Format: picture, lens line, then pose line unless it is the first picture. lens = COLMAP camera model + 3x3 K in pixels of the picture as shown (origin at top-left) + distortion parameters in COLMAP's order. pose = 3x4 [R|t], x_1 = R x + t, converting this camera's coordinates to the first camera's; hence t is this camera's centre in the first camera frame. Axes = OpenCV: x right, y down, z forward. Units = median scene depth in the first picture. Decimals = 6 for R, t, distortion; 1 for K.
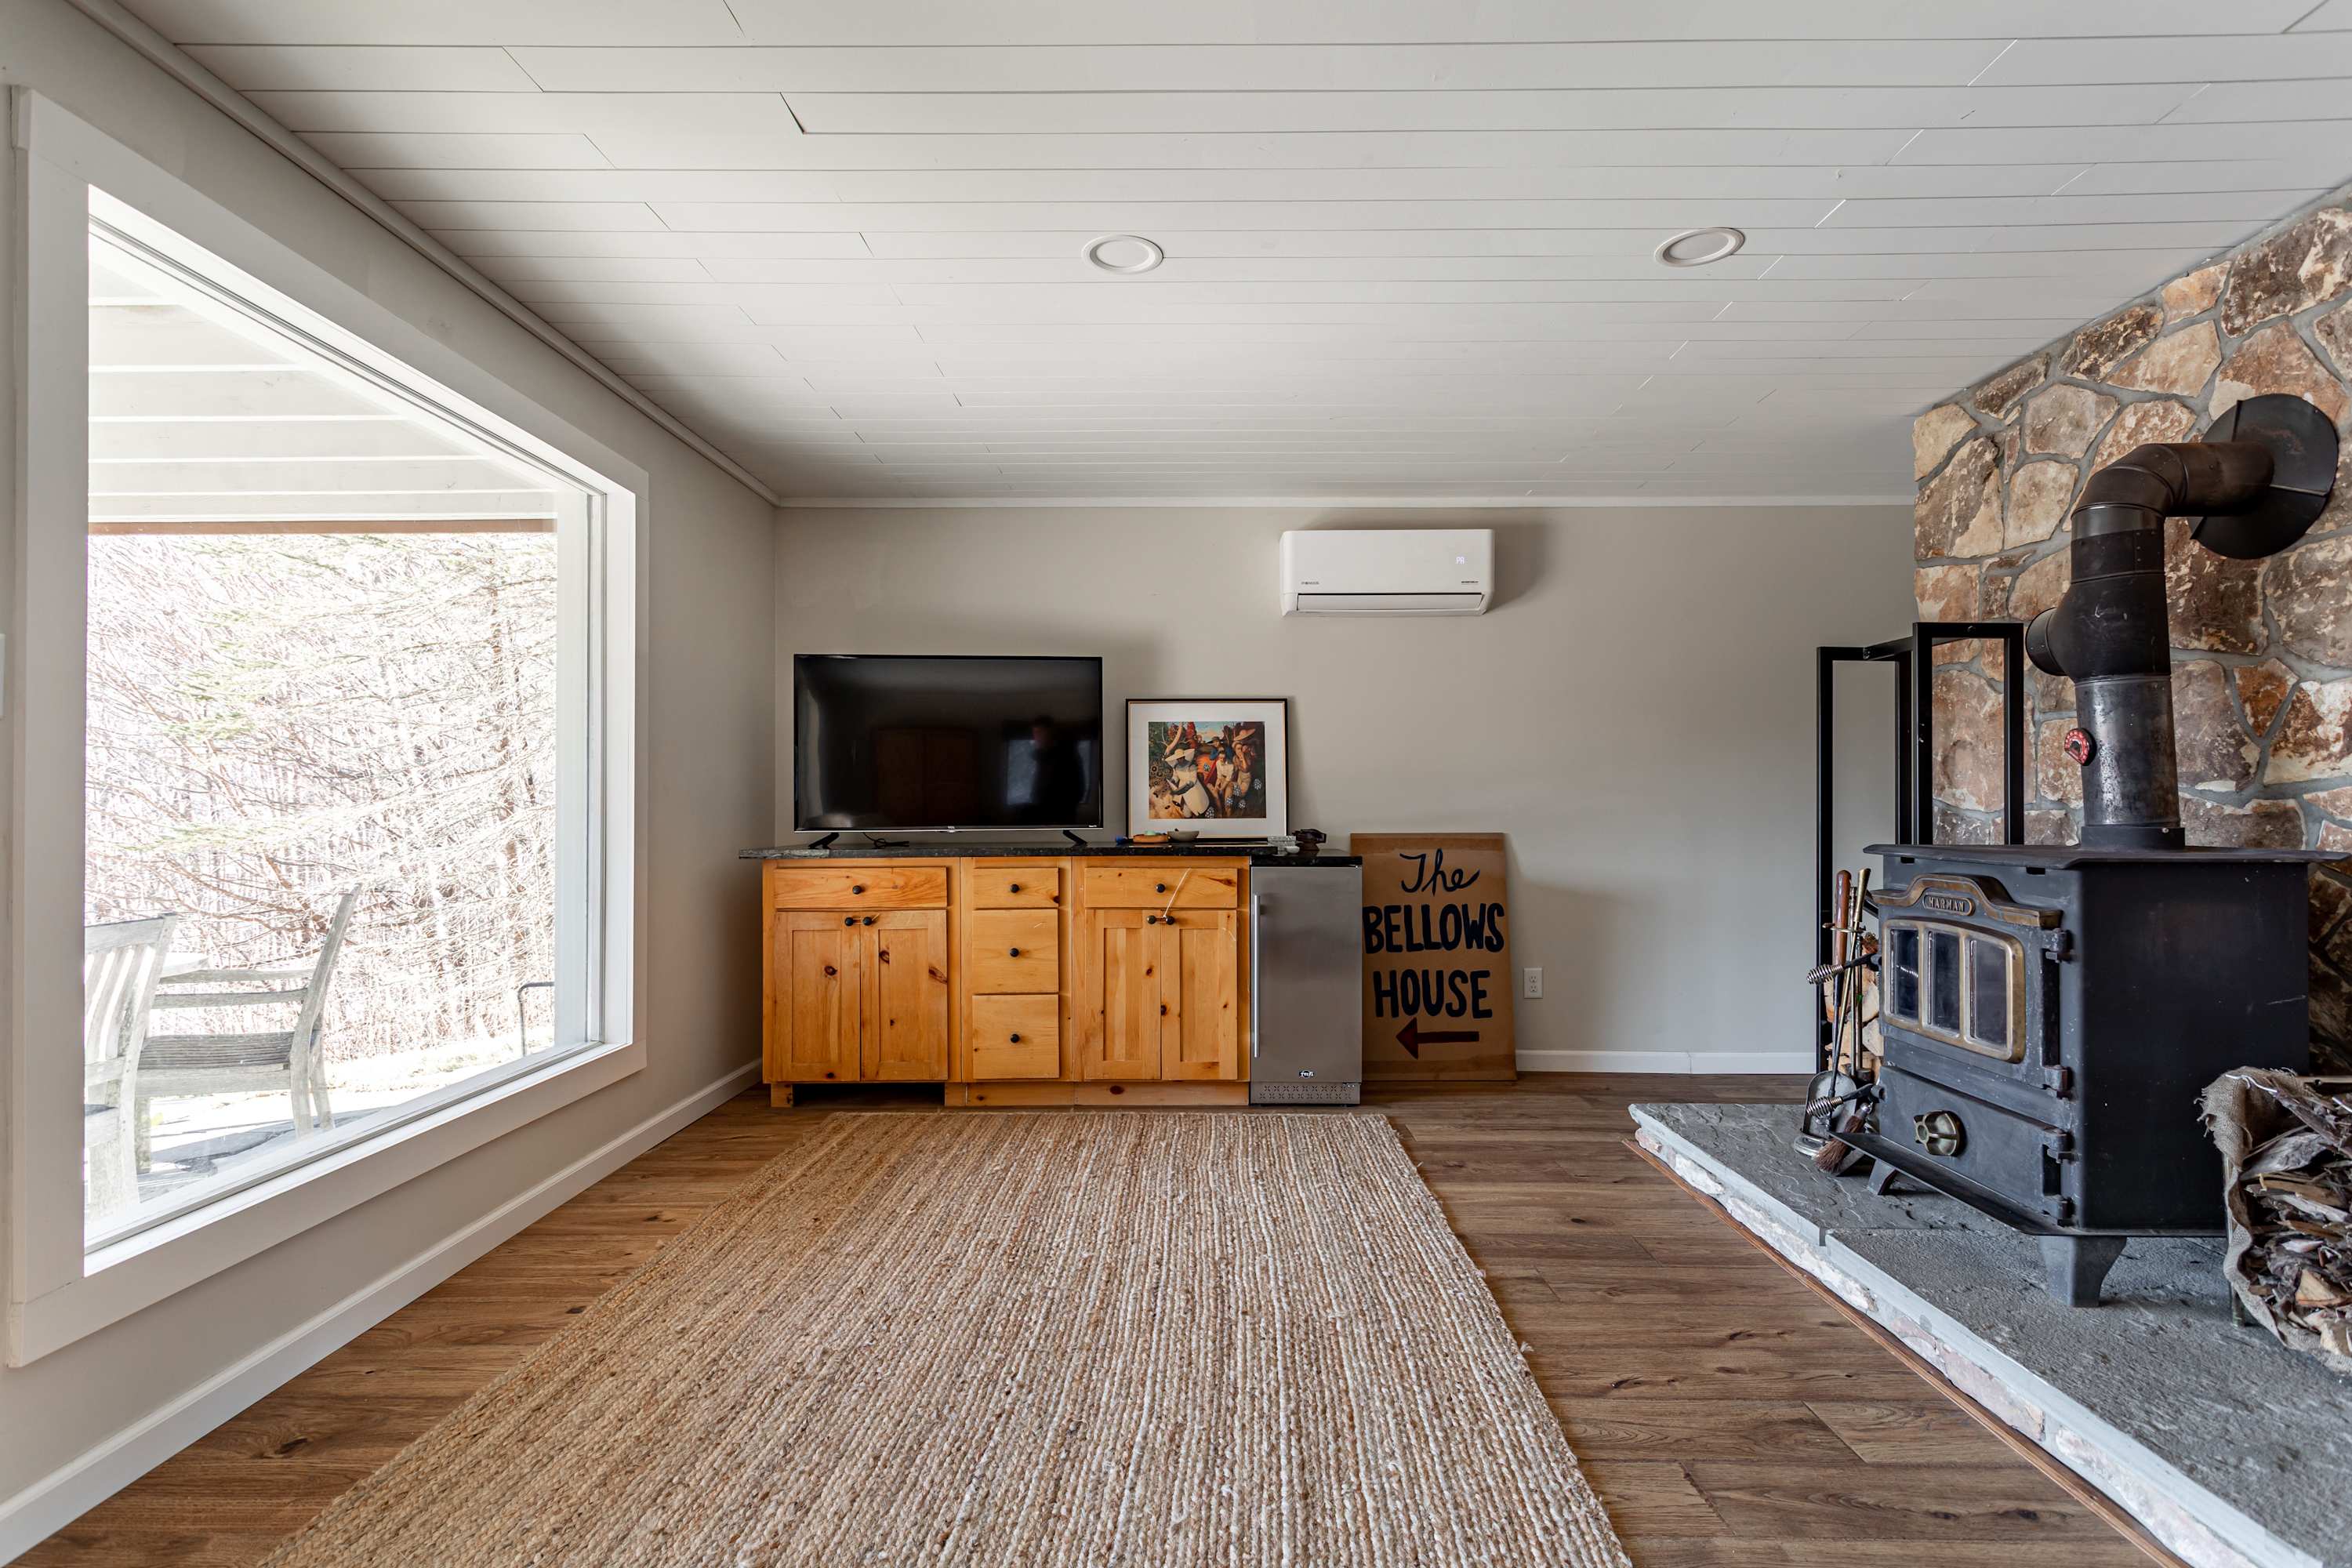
lens RADIAL K [[1144.3, 0, 1168.5], [0, 1144.3, 792.8], [0, 0, 1]] dist [-0.005553, 0.003171]
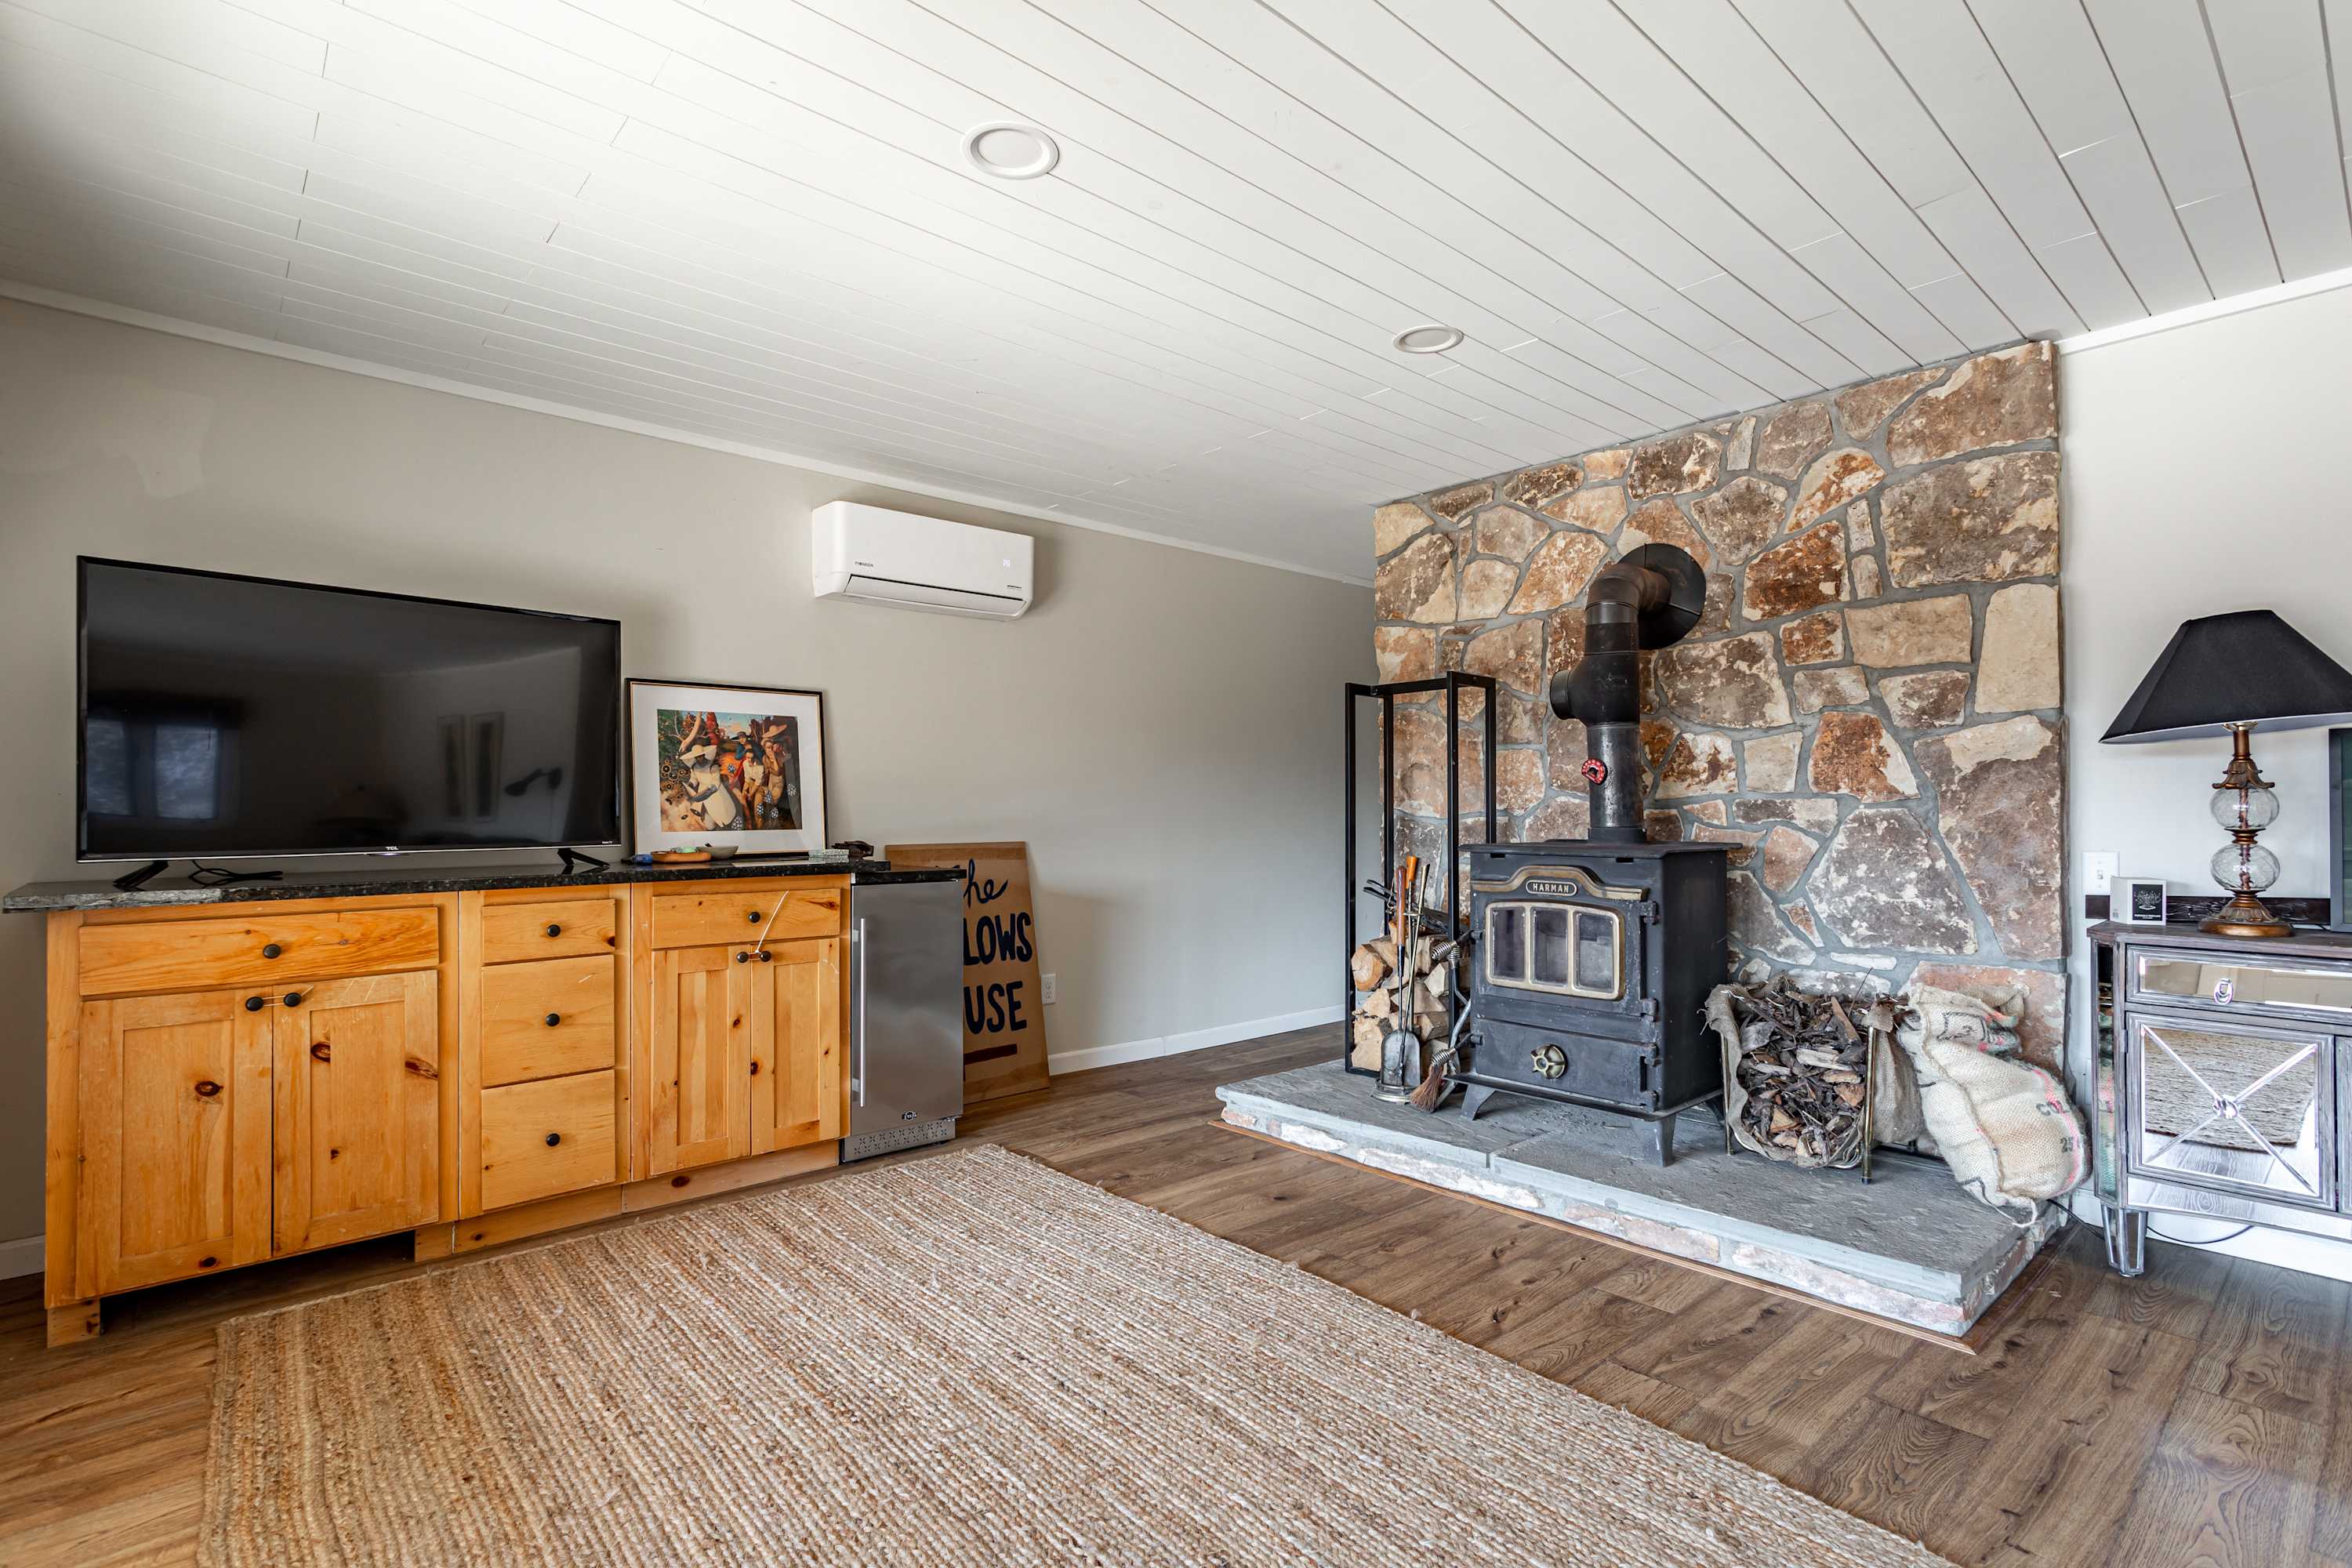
lens RADIAL K [[1144.3, 0, 1210.4], [0, 1144.3, 789.1], [0, 0, 1]] dist [-0.005553, 0.003171]
pose [[0.726912, 0.012924, 0.686609, -0.361969], [-0.005951, 0.999904, -0.012521, 0.001287], [-0.686705, 0.005016, 0.726919, 0.214283]]
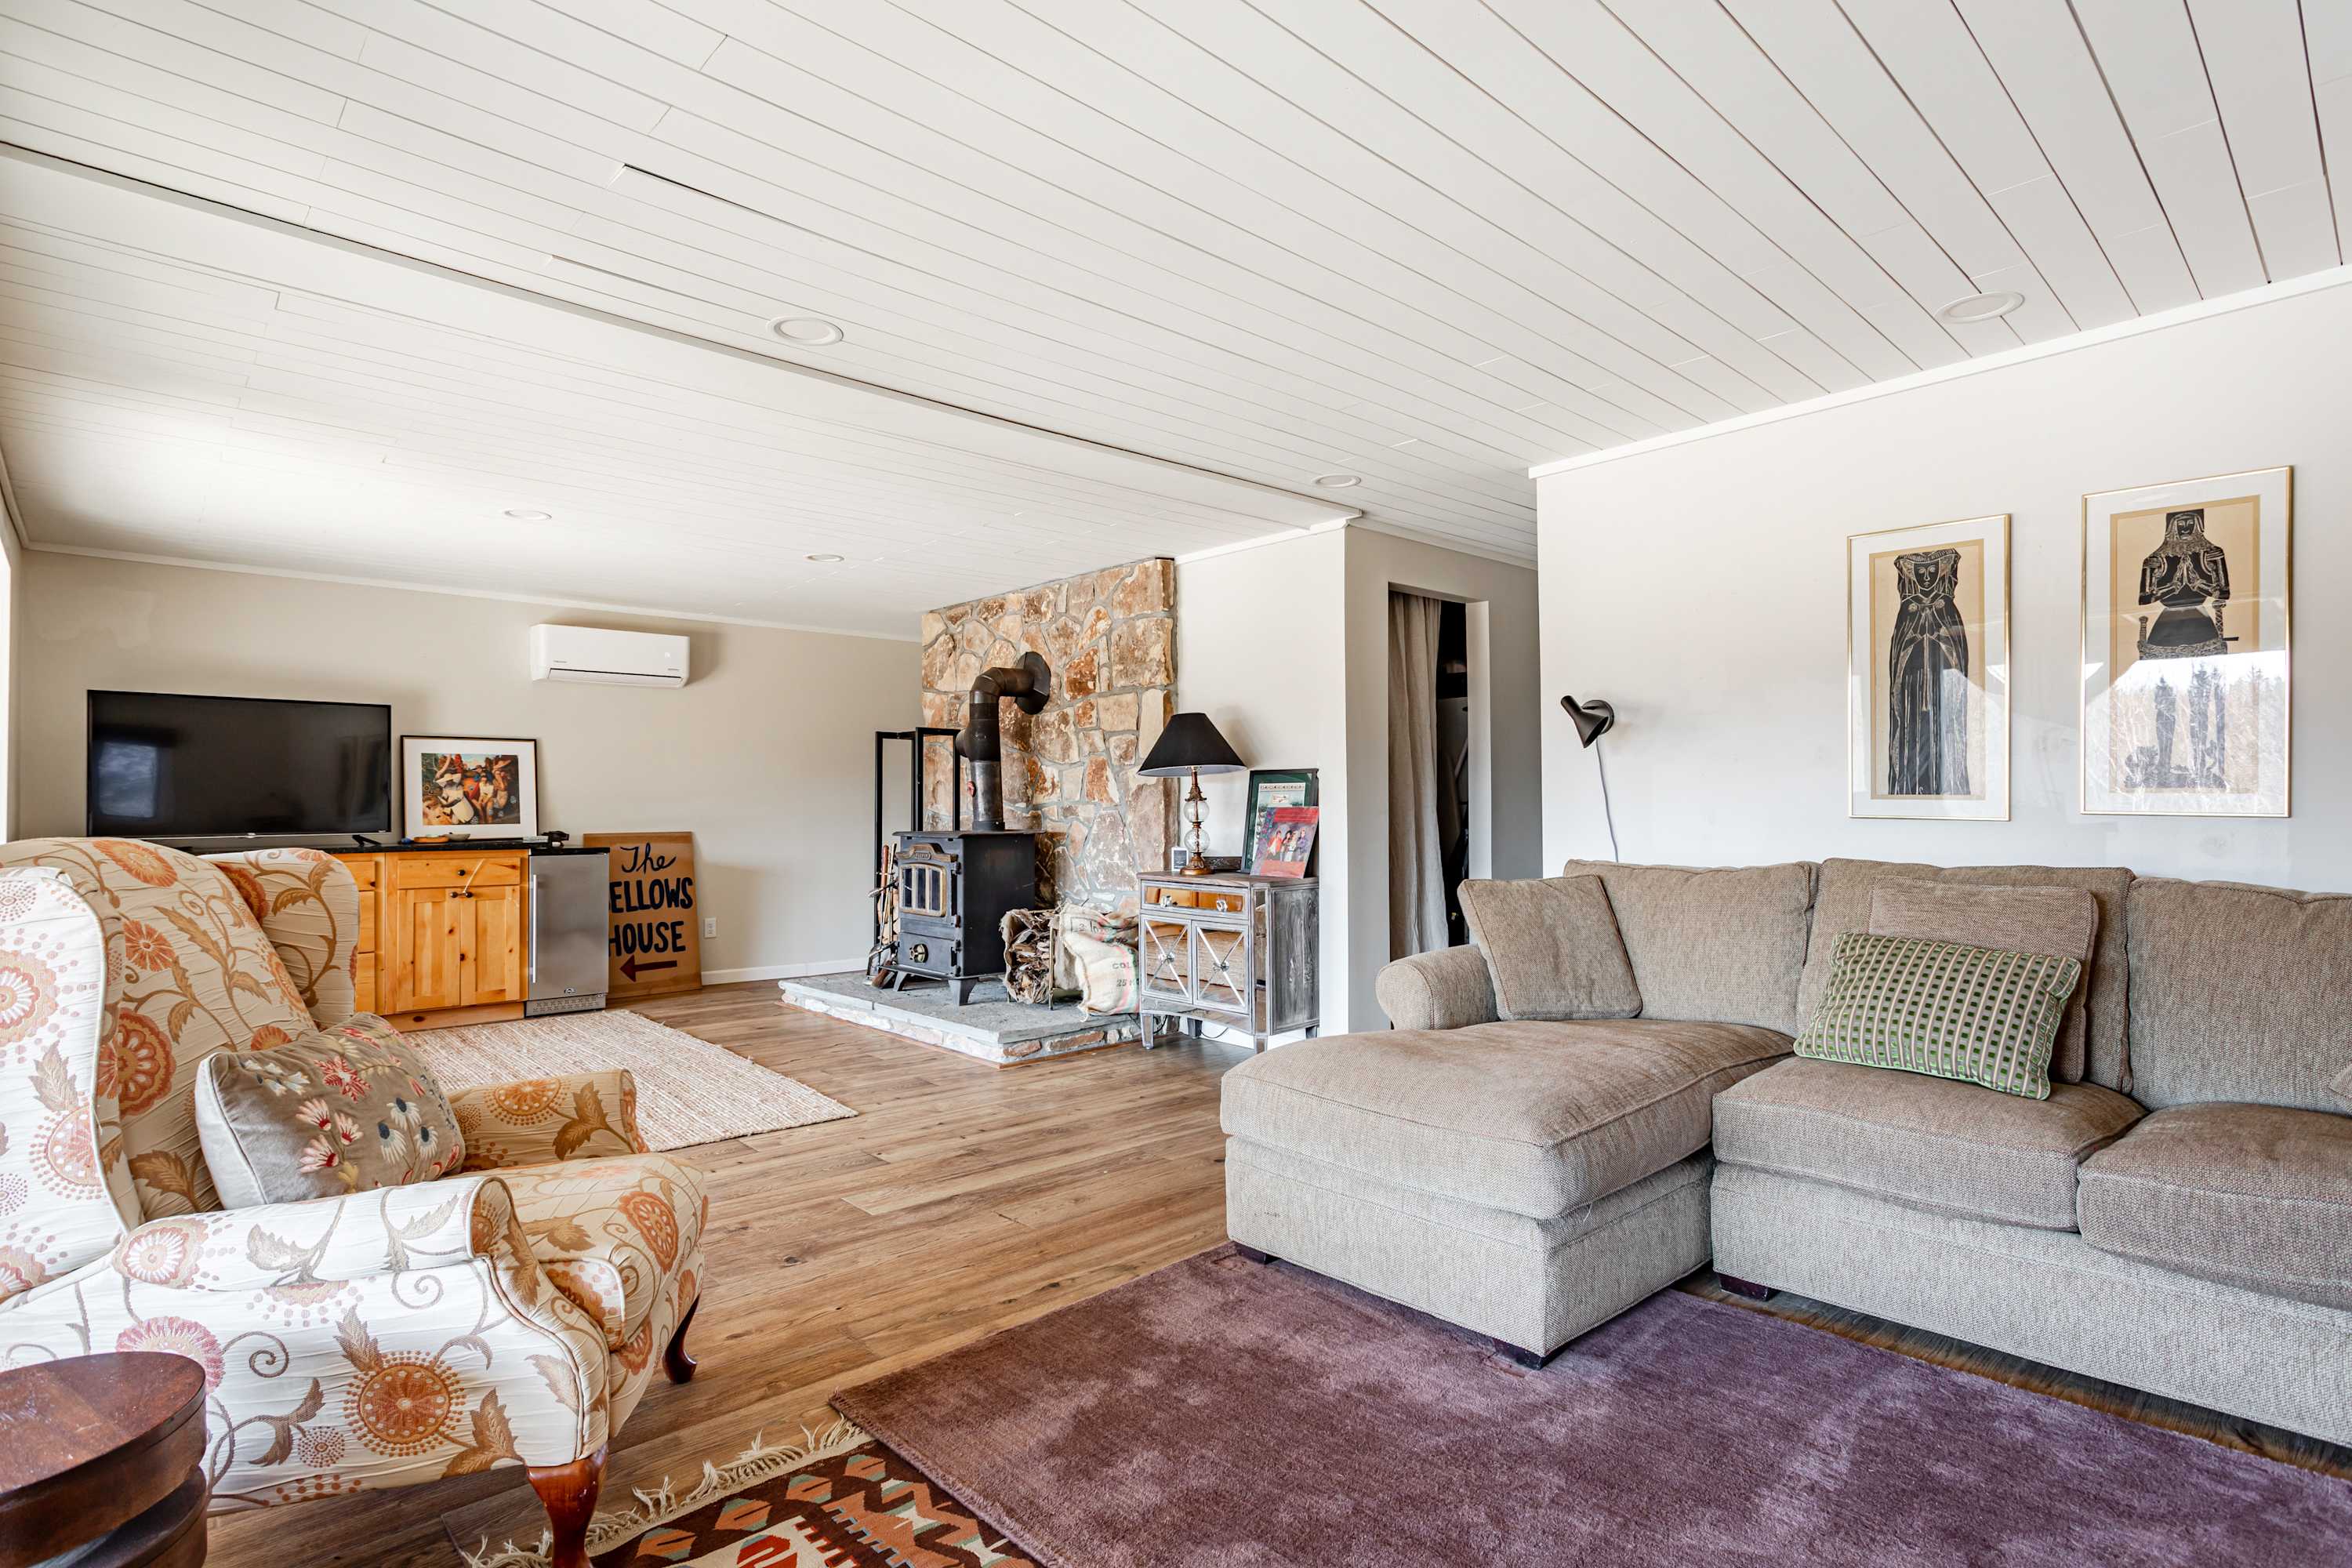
lens RADIAL K [[1144.3, 0, 1199.8], [0, 1144.3, 789.1], [0, 0, 1]] dist [-0.005553, 0.003171]
pose [[0.710481, 0.008407, 0.703667, -0.398709], [-0.003984, 0.999961, -0.007925, -0.016443], [-0.703706, 0.002827, 0.710486, -0.752764]]
